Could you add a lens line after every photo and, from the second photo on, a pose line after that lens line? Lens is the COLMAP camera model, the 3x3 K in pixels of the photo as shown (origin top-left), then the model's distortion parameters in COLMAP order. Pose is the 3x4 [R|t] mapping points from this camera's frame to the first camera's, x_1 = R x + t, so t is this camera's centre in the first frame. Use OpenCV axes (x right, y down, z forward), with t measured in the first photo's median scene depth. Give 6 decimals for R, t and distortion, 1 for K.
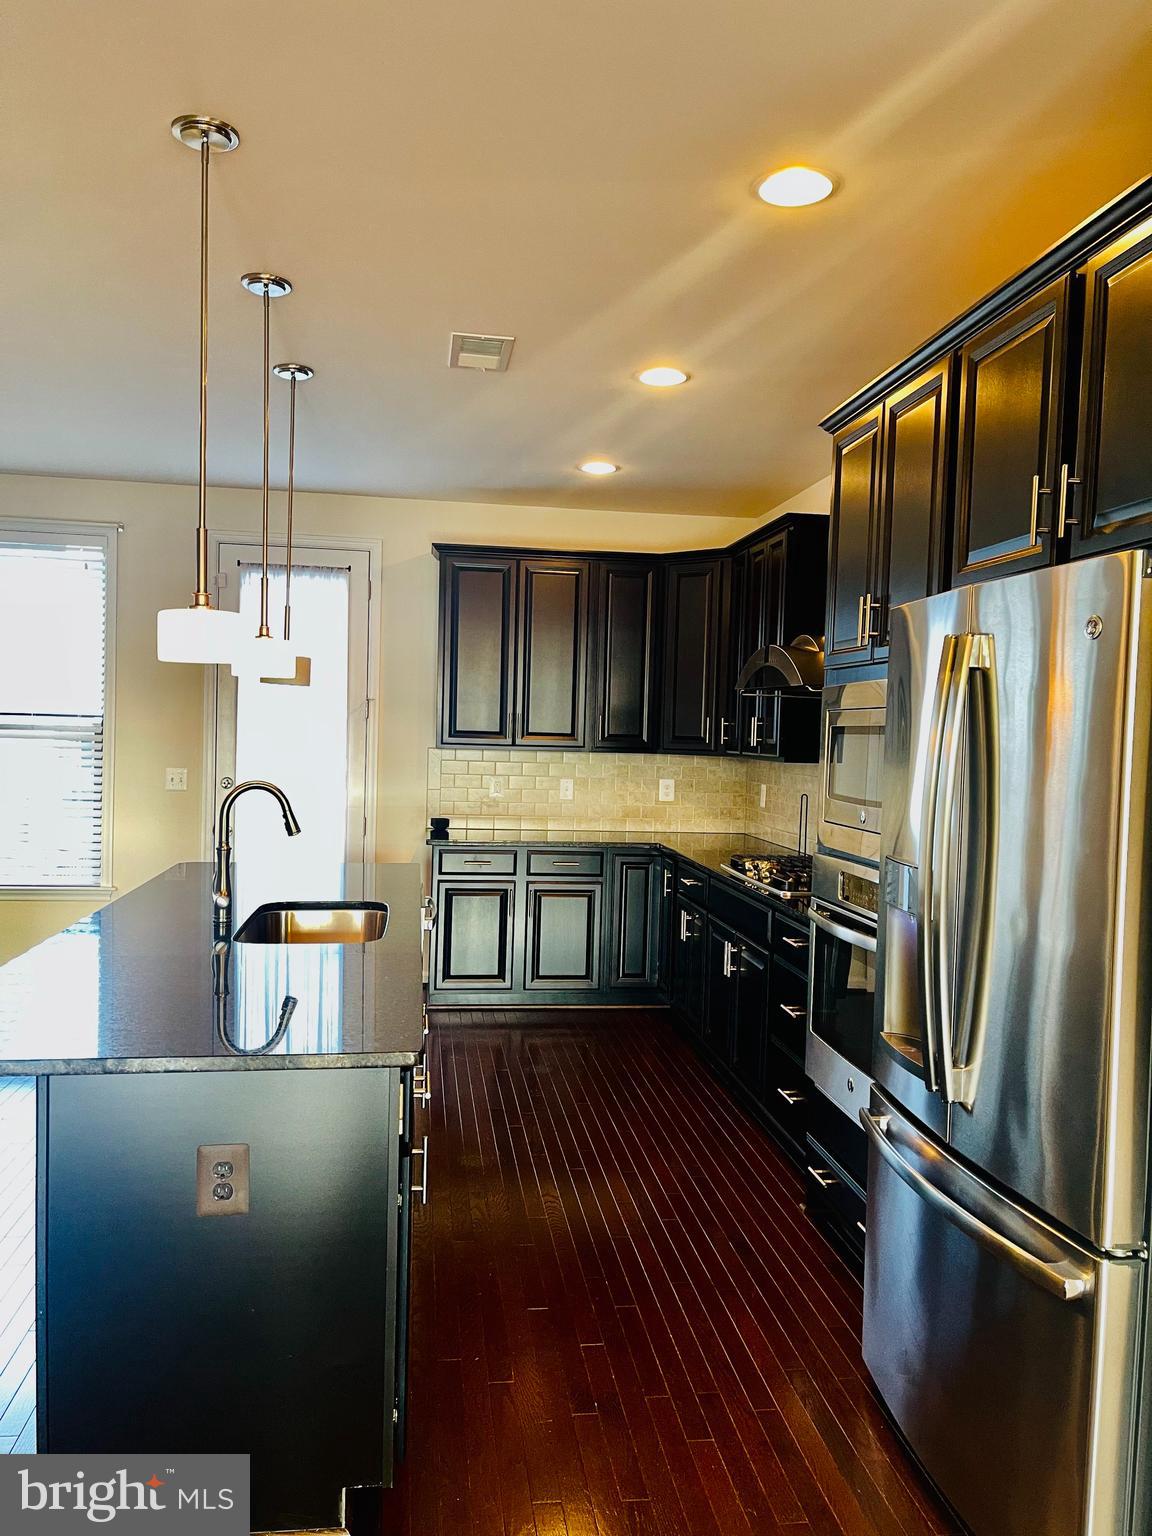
lens RADIAL K [[1162.2, 0, 580.1], [0, 1162.2, 770.5], [0, 0, 1]] dist [0.072216, -0.088339]
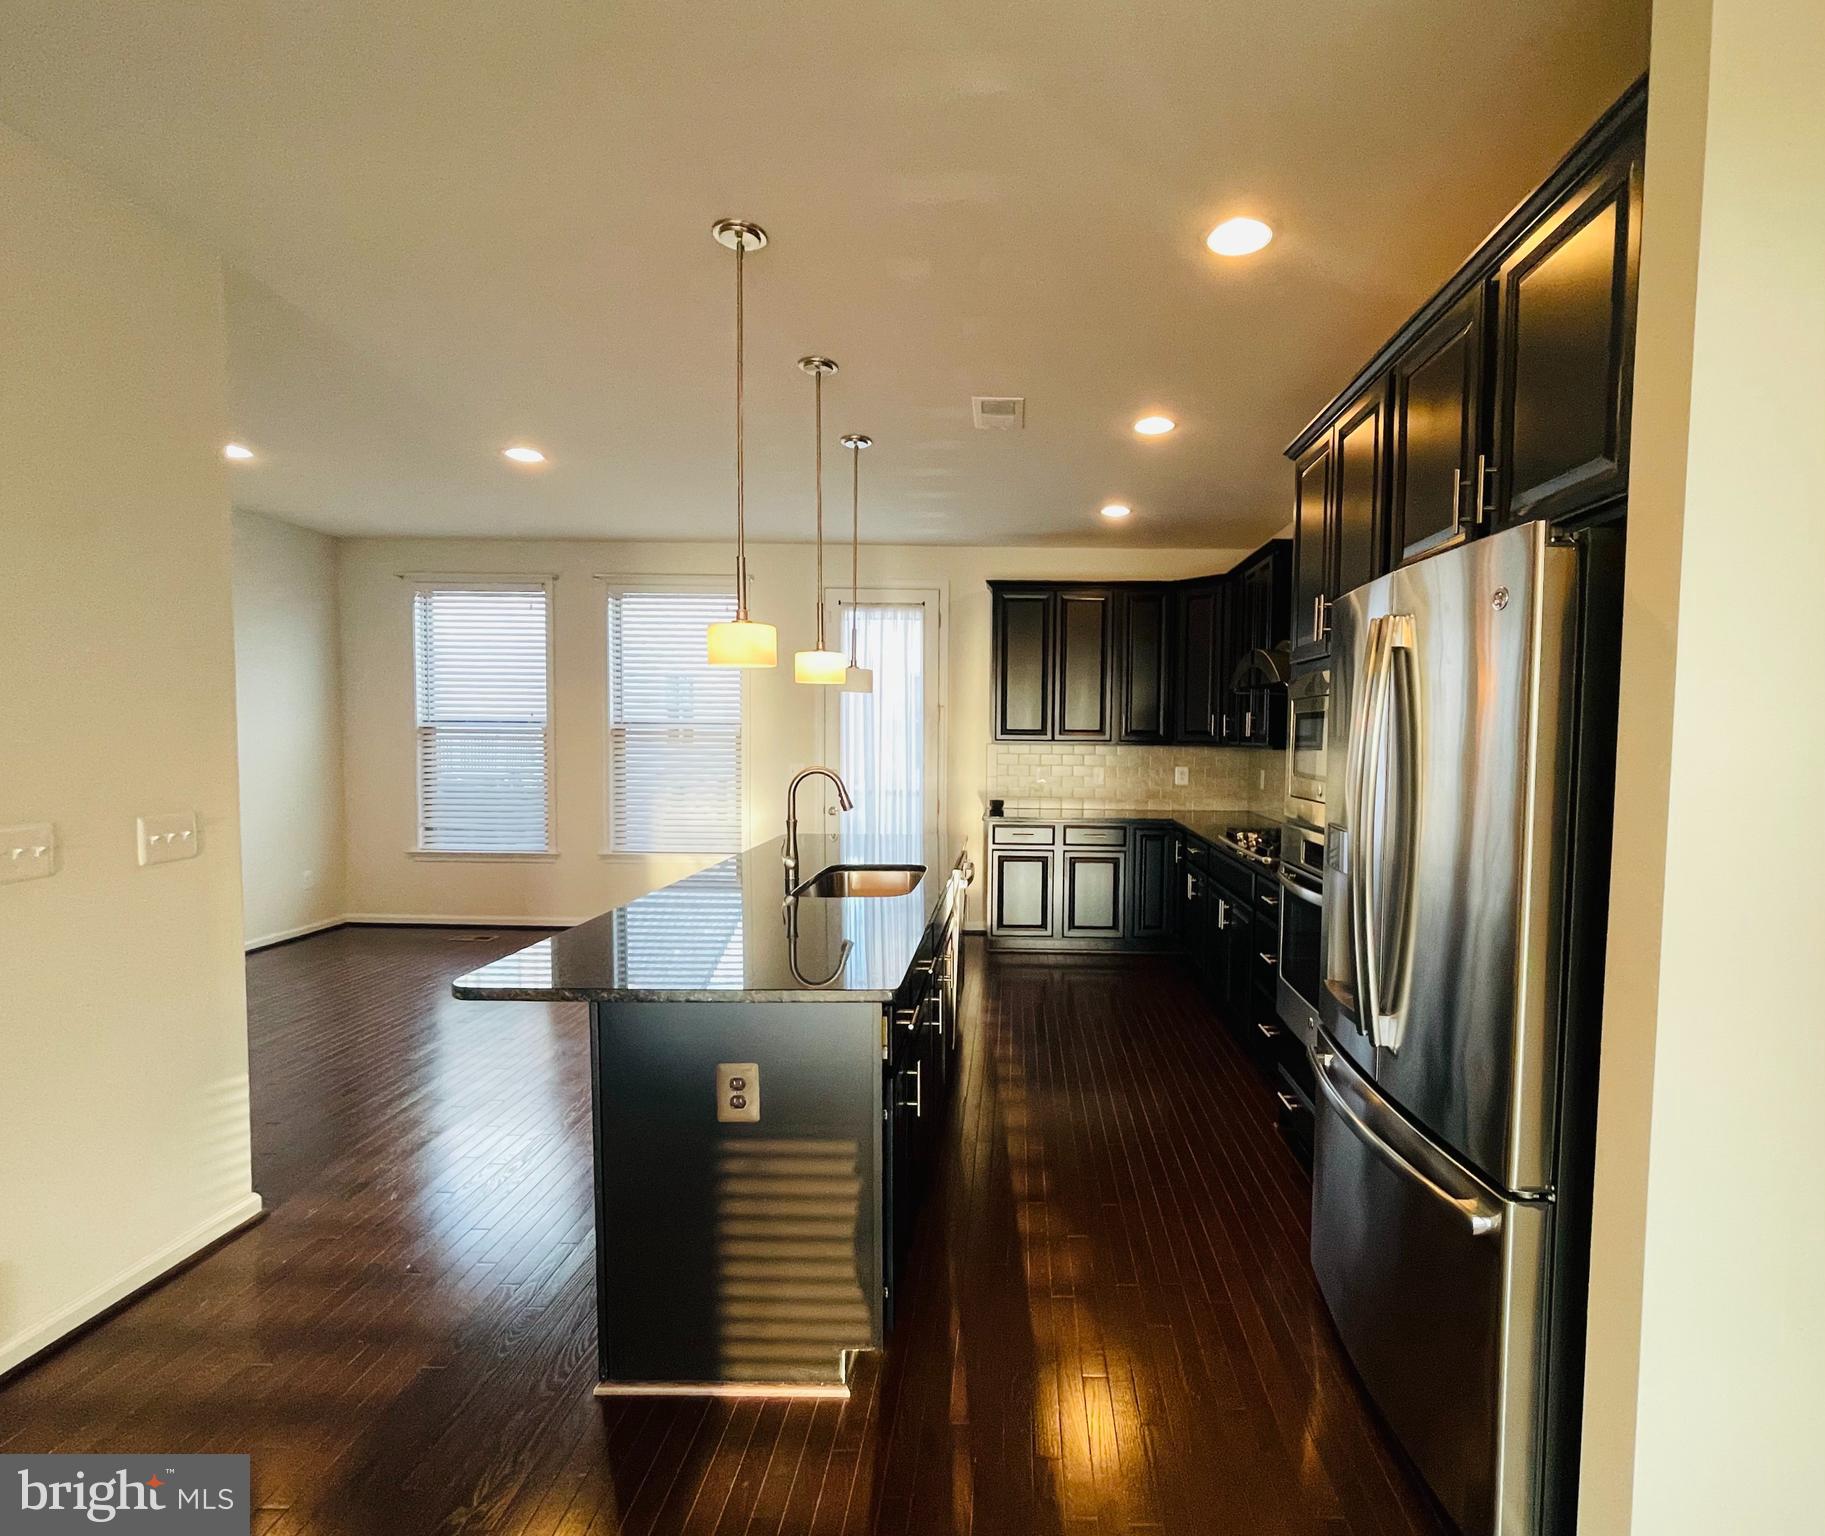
lens RADIAL K [[903.2, 0, 1015.5], [0, 903.2, 775.7], [0, 0, 1]] dist [-0.006287, -0.005058]
pose [[0.990112, -0.010887, -0.139854, 0.044151], [0.012238, 0.999886, 0.008808, 0.008338], [0.139742, -0.010432, 0.990133, 0.053342]]
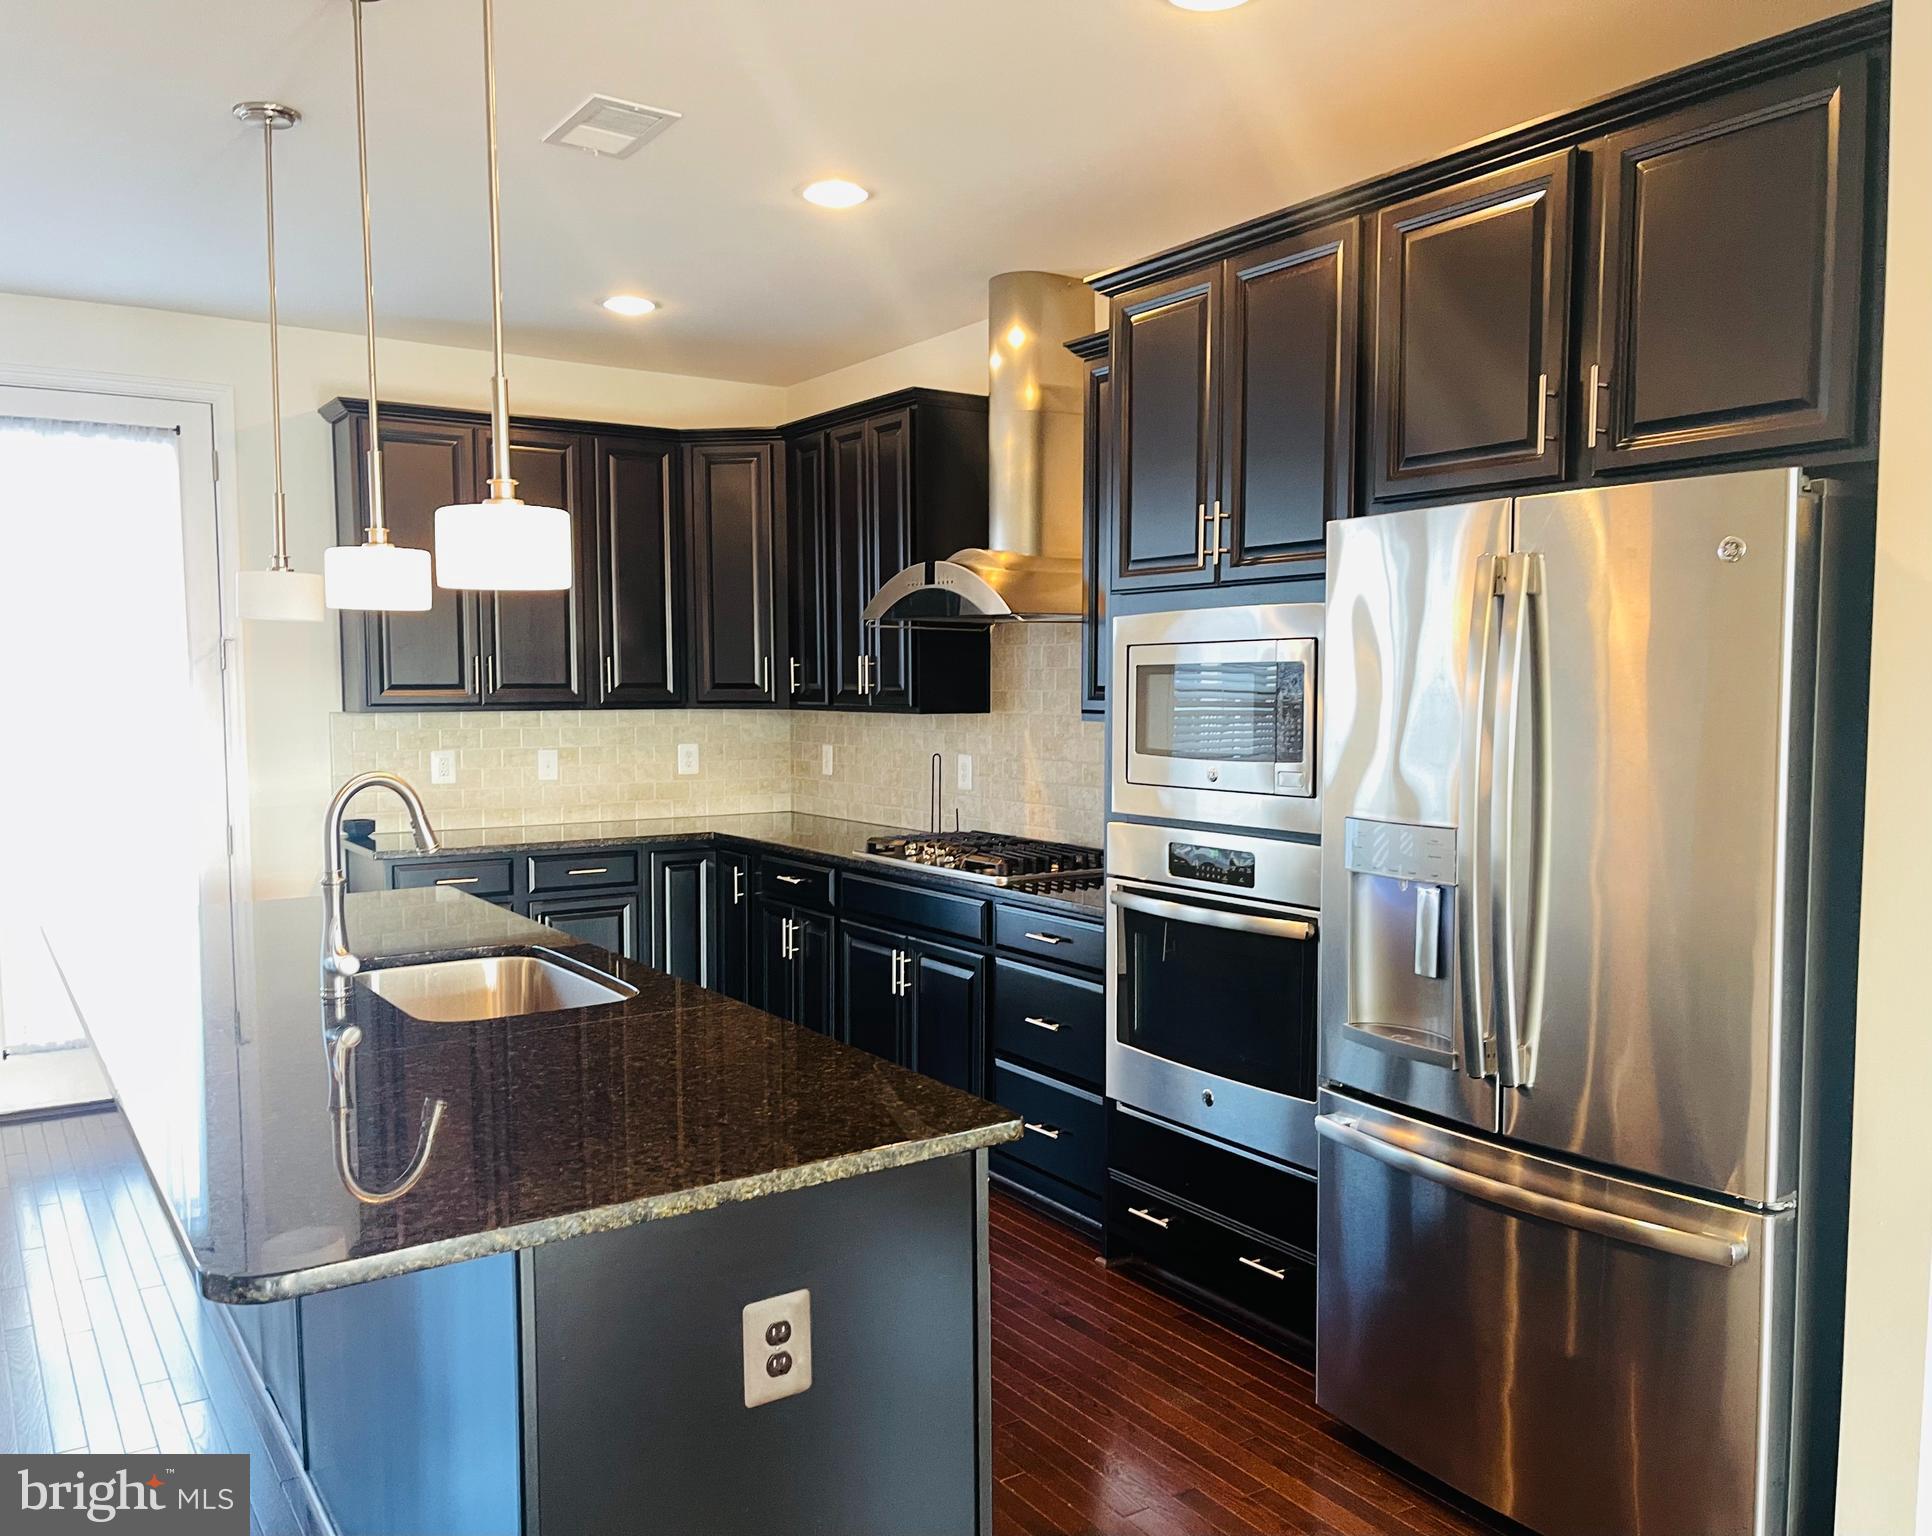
lens RADIAL K [[1565.4, 0, 1017.0], [0, 1565.4, 777.3], [0, 0, 1]] dist [0.035013, -0.006818]
pose [[0.892249, -0.057005, 0.447932, -0.231040], [0.041744, 0.998164, 0.043878, -0.007449], [-0.449611, -0.020451, 0.892990, 0.050202]]
